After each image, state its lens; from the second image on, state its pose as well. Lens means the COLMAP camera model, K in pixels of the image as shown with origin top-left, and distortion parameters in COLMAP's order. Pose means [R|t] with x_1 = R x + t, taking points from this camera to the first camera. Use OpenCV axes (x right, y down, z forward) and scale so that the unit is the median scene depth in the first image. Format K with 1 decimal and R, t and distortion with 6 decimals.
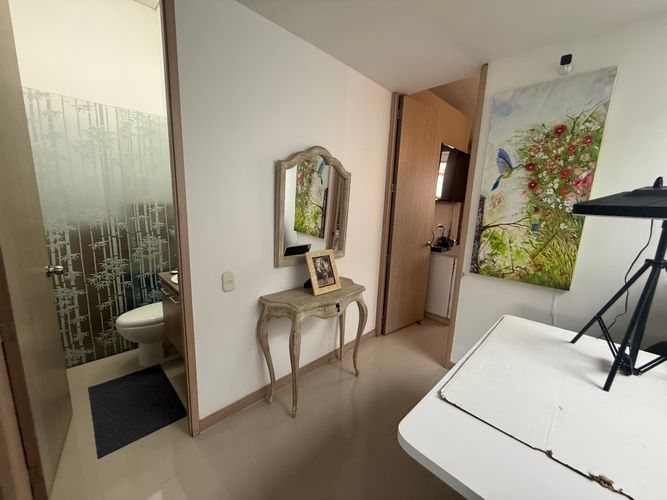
lens RADIAL K [[266.7, 0, 330.9], [0, 266.7, 249.9], [0, 0, 1]] dist [-0.000508, 0.000415]
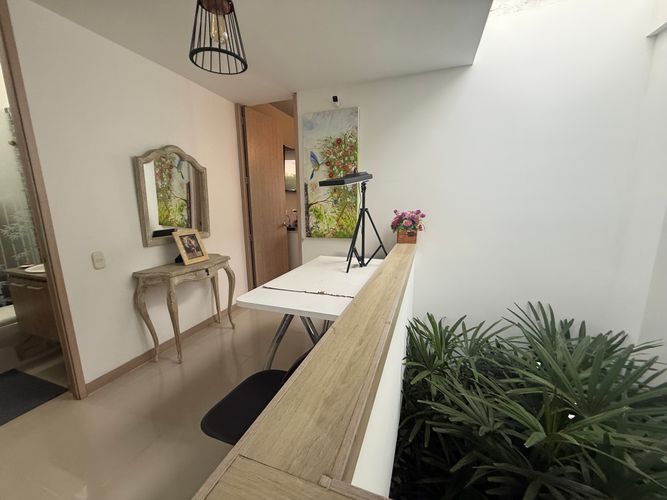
lens RADIAL K [[266.7, 0, 331.6], [0, 266.7, 251.2], [0, 0, 1]] dist [-0.000508, 0.000415]
pose [[0.903018, -0.126360, 0.410600, 0.052370], [0.120996, 0.991881, 0.039144, 0.137857], [-0.412212, 0.014333, 0.910975, -0.421050]]
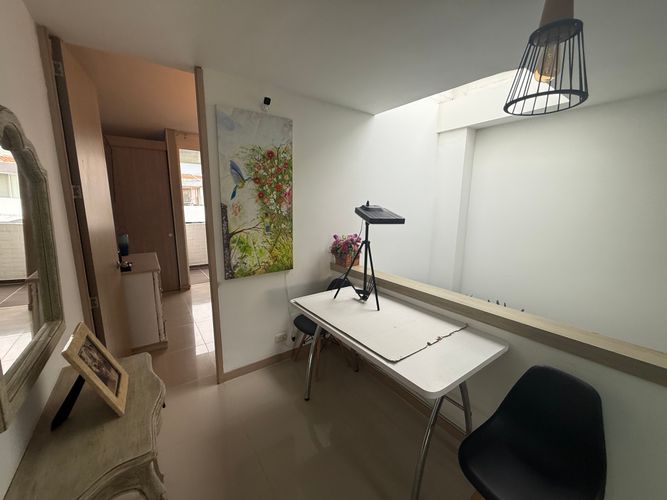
lens RADIAL K [[266.7, 0, 334.6], [0, 266.7, 250.6], [0, 0, 1]] dist [-0.000508, 0.000415]
pose [[0.163262, -0.211573, 0.963630, -0.415994], [0.169083, 0.968284, 0.183948, -0.160124], [-0.971986, 0.132902, 0.193857, 0.448613]]
